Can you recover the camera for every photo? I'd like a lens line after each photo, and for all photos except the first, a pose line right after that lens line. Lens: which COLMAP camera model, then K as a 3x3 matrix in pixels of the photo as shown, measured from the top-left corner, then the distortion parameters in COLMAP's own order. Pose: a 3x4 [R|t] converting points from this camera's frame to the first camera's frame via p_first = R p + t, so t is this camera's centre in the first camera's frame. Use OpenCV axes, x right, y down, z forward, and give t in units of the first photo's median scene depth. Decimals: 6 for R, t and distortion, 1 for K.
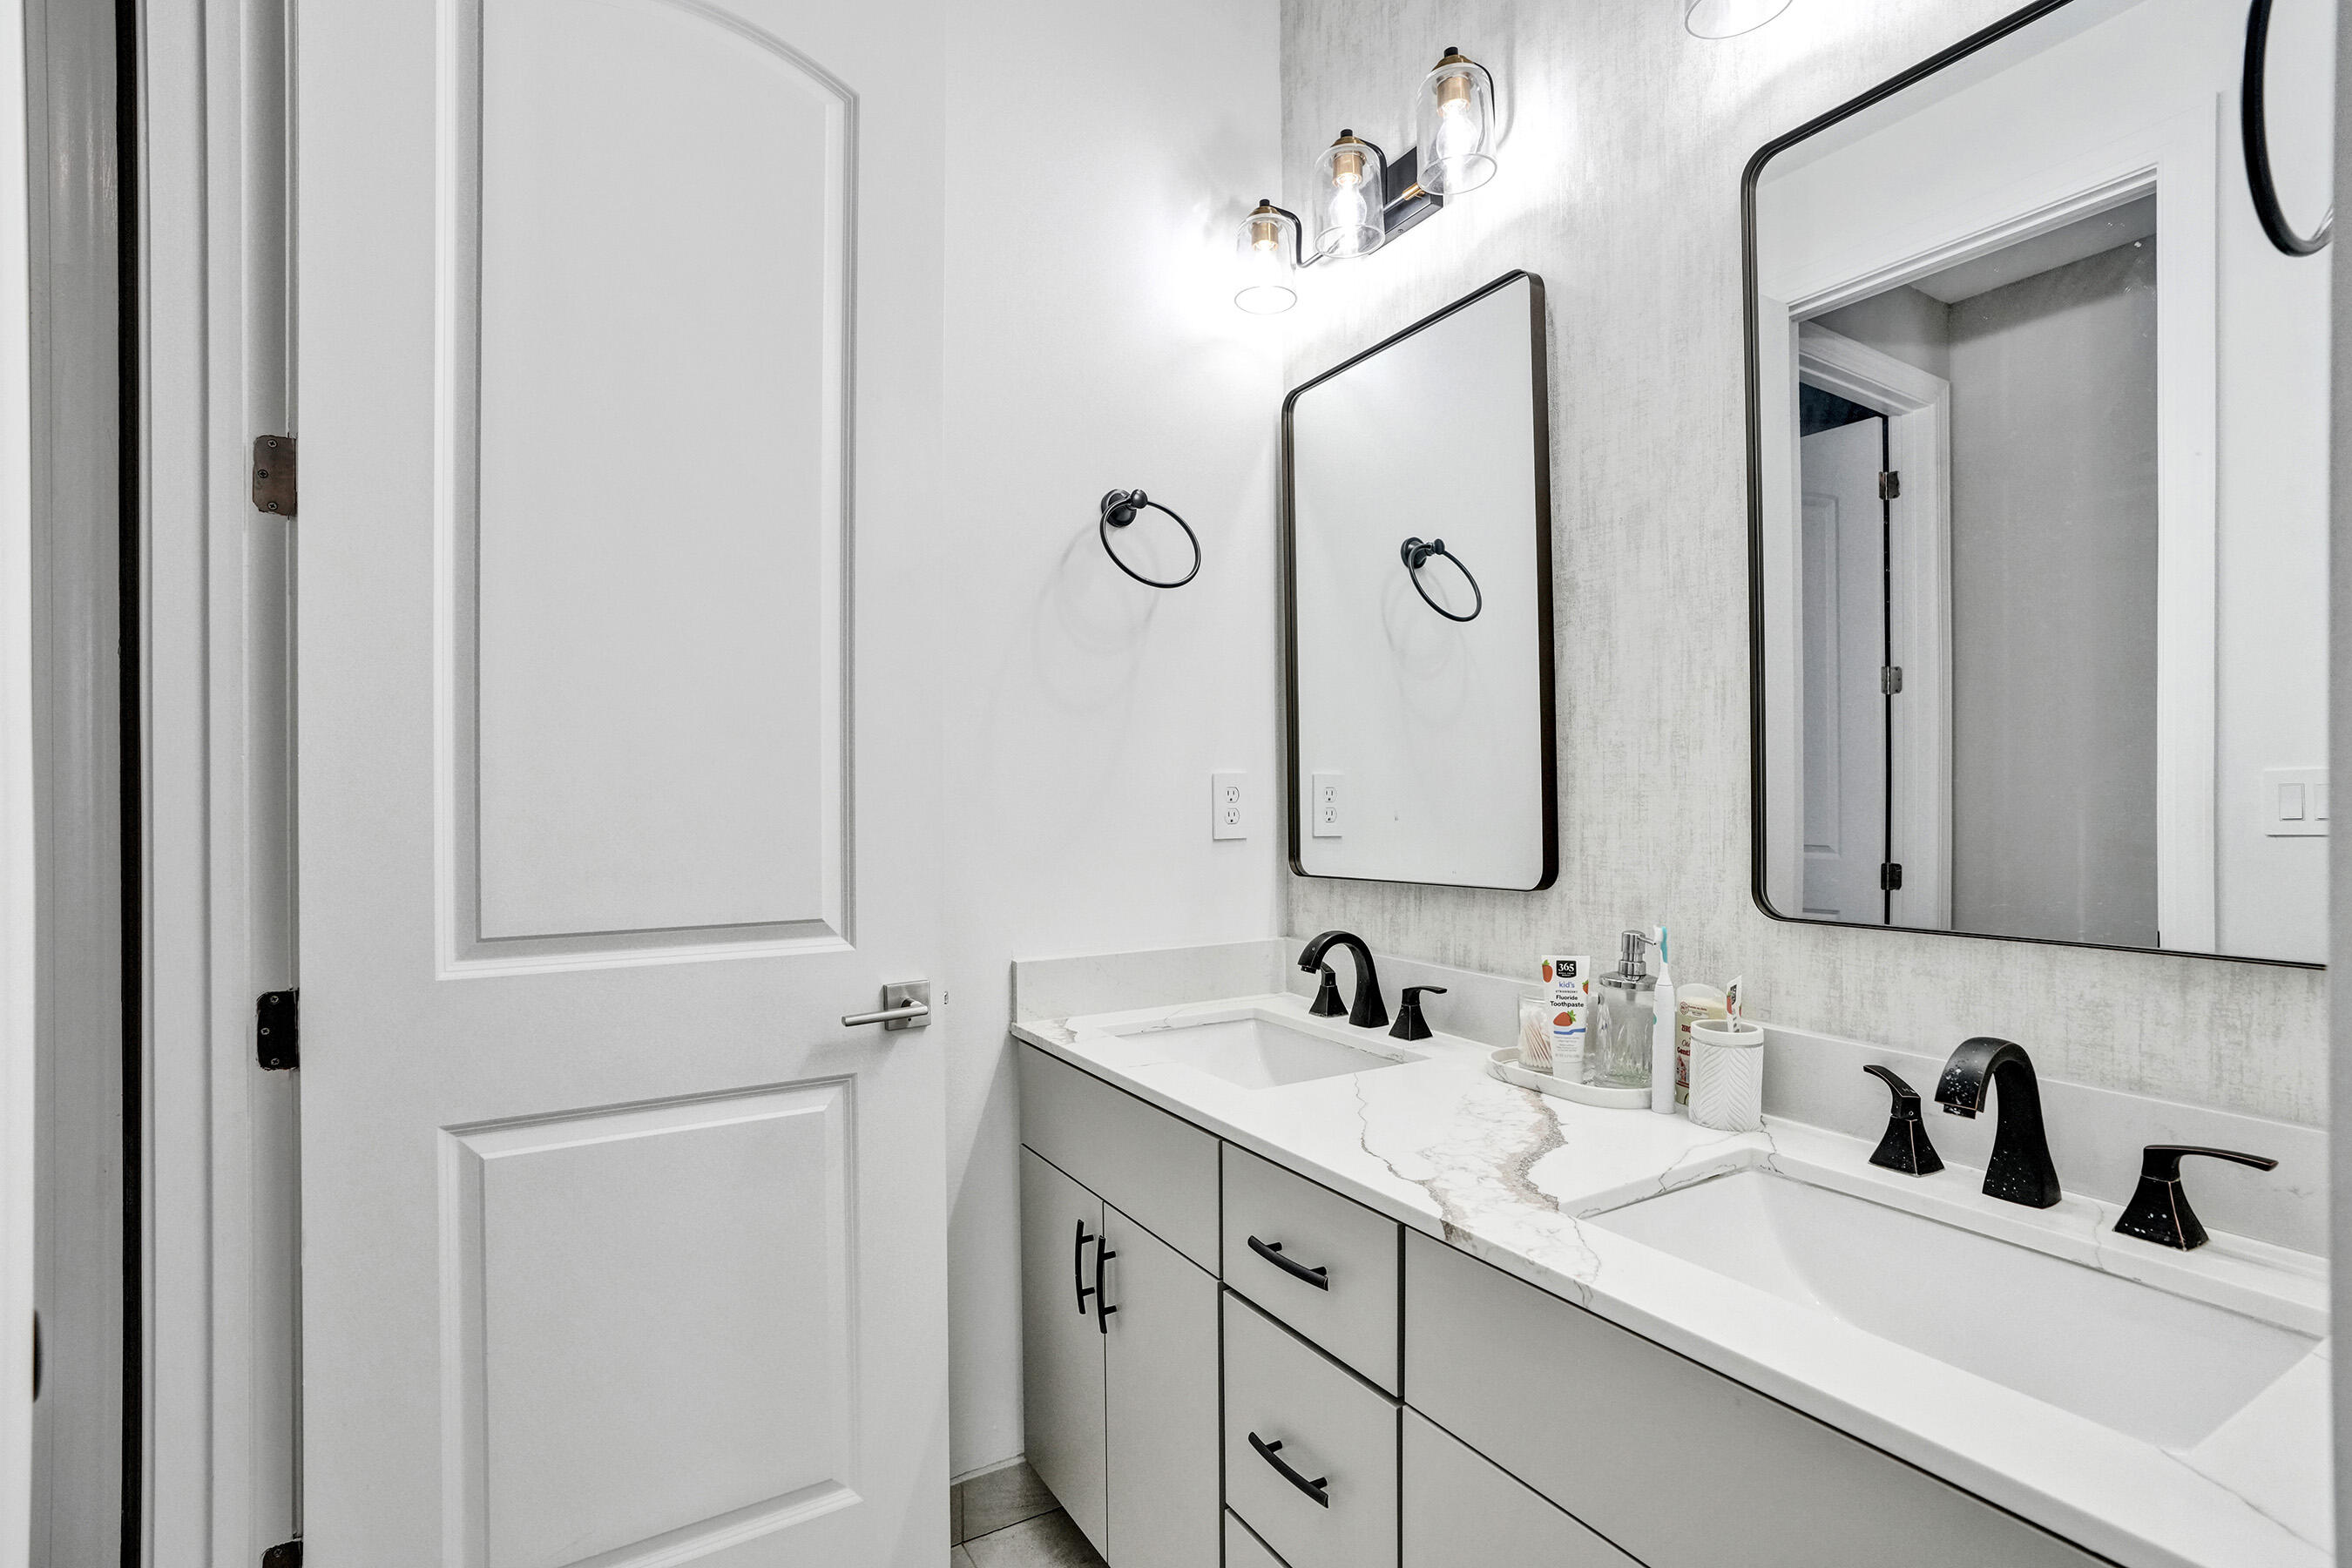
lens RADIAL K [[1103.9, 0, 1177.0], [0, 1103.9, 791.9], [0, 0, 1]] dist [-0.001578, 0.000053]
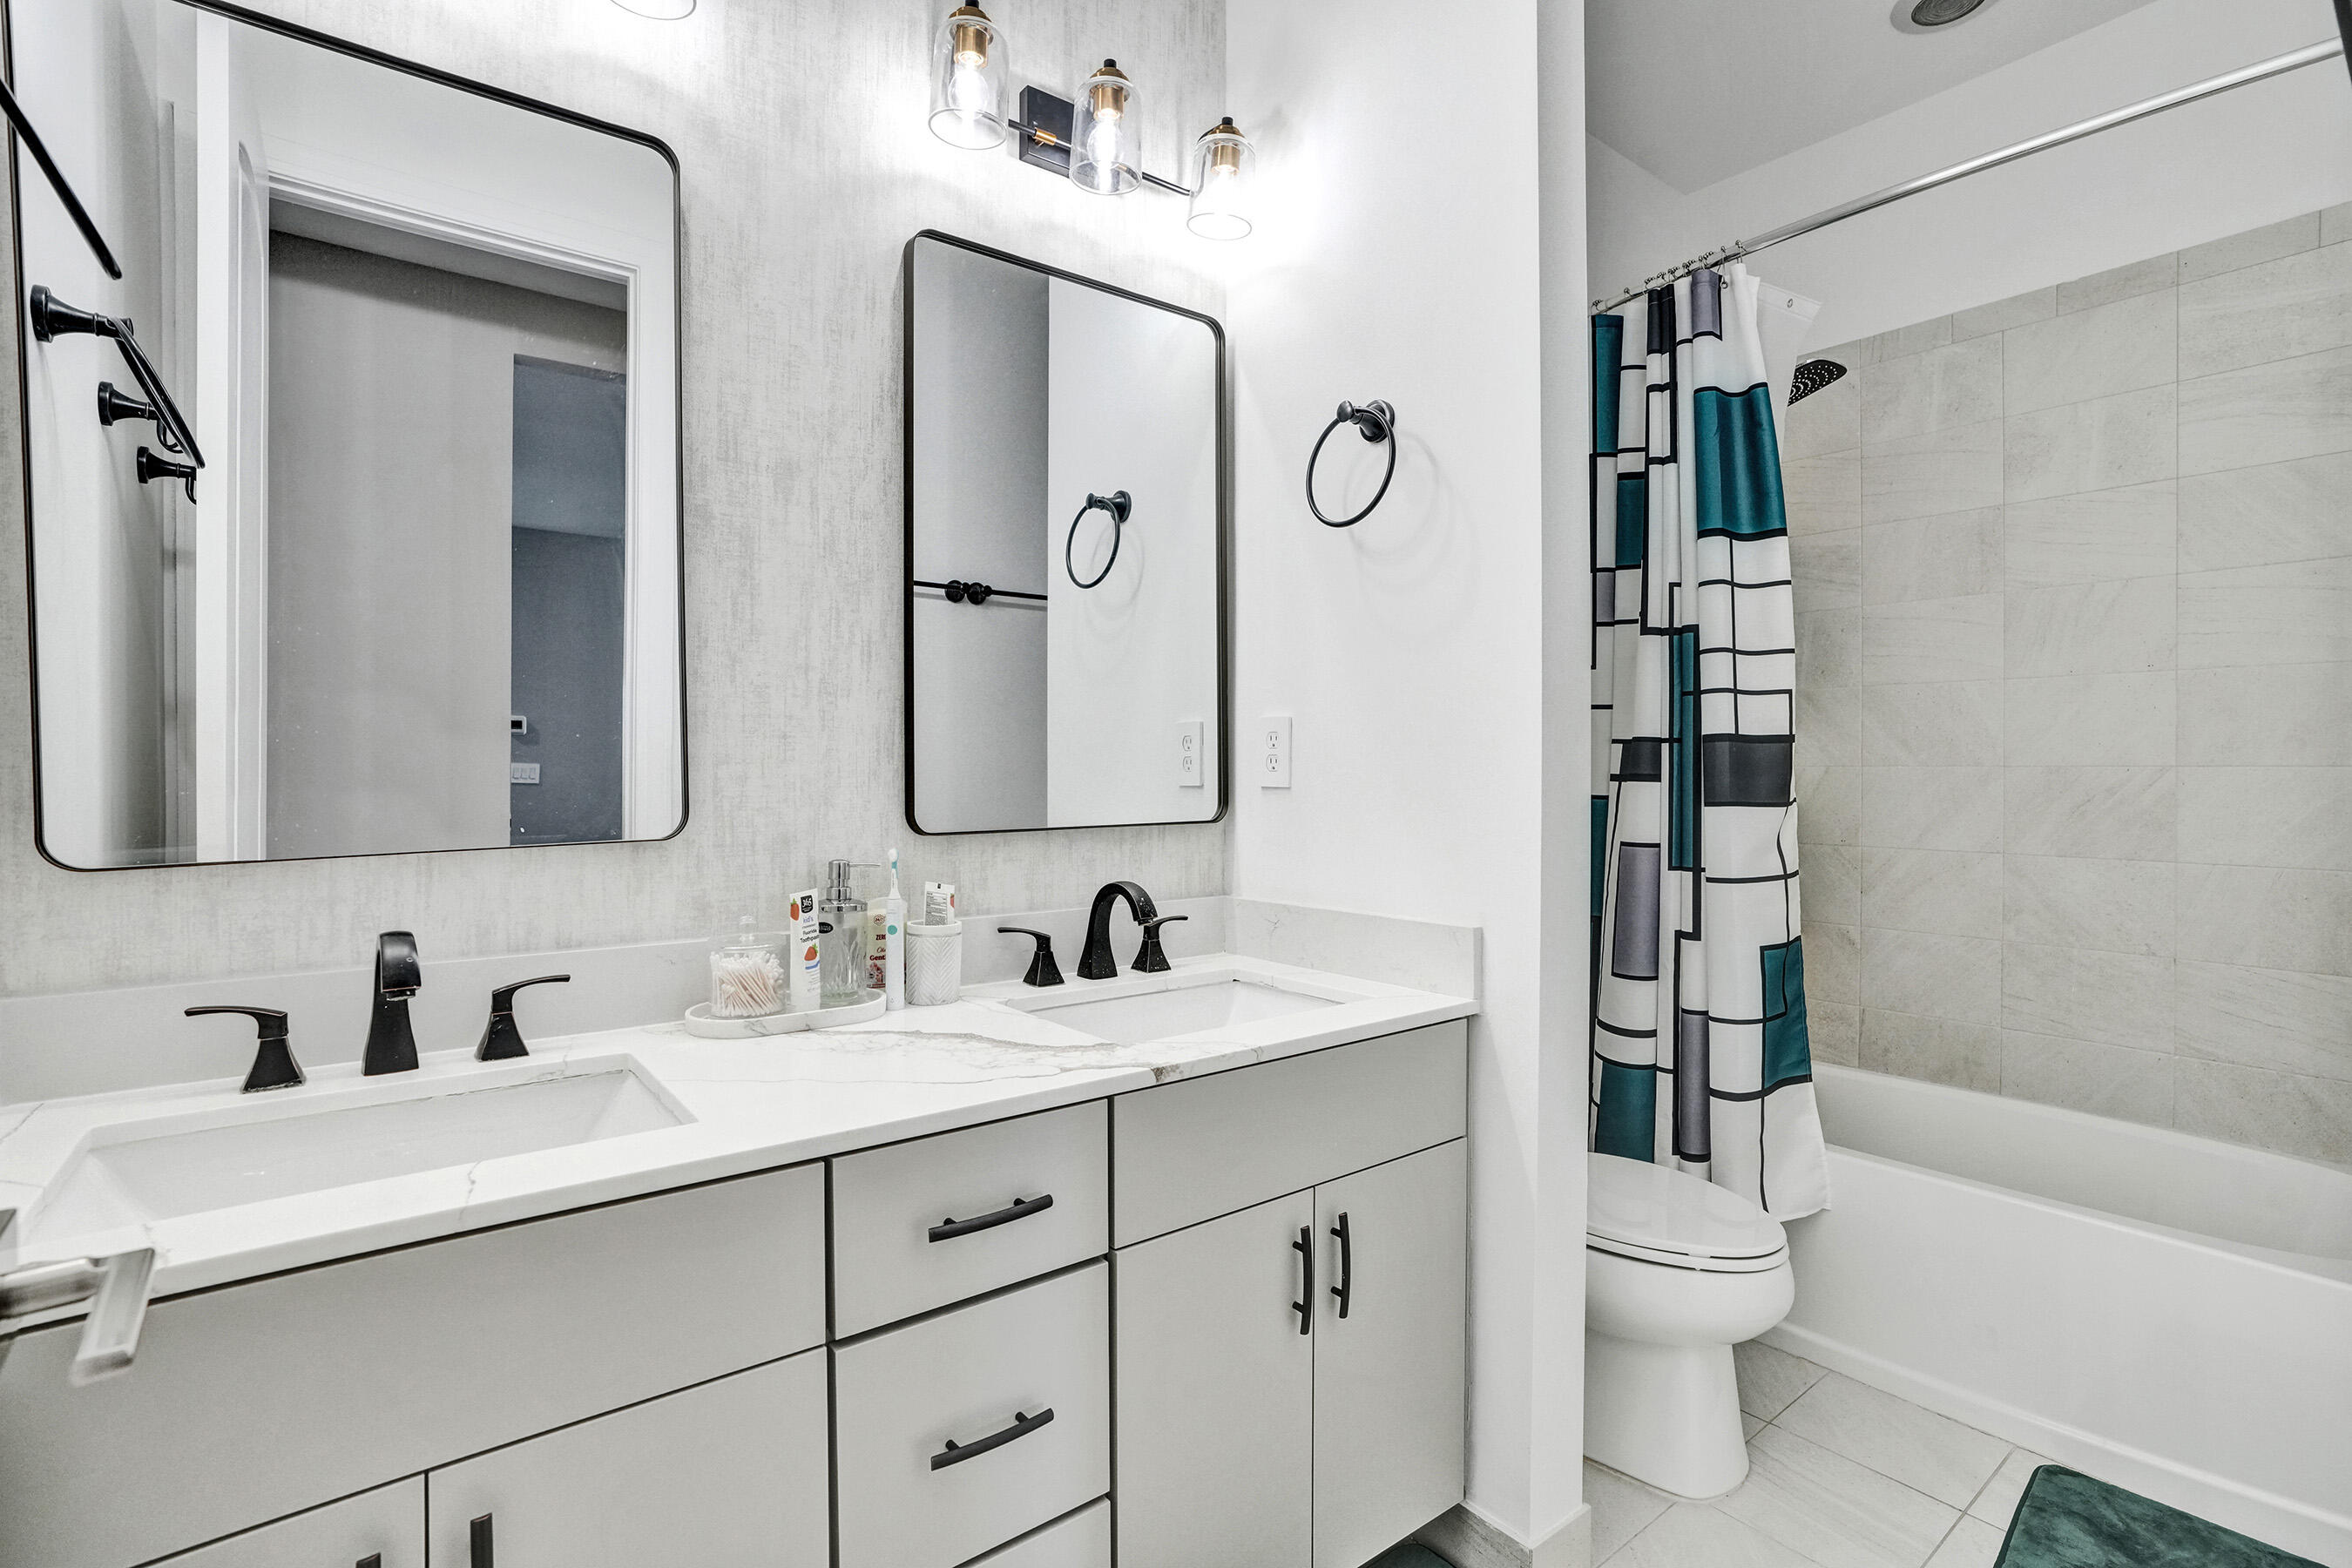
lens RADIAL K [[1092.9, 0, 1186.0], [0, 1092.9, 767.8], [0, 0, 1]] dist [-0.002923, -0.000065]
pose [[-0.098732, 0.008178, 0.995080, -0.672274], [-0.000301, 0.999966, -0.008248, 0.043040], [-0.995114, -0.001114, -0.098726, 0.744463]]
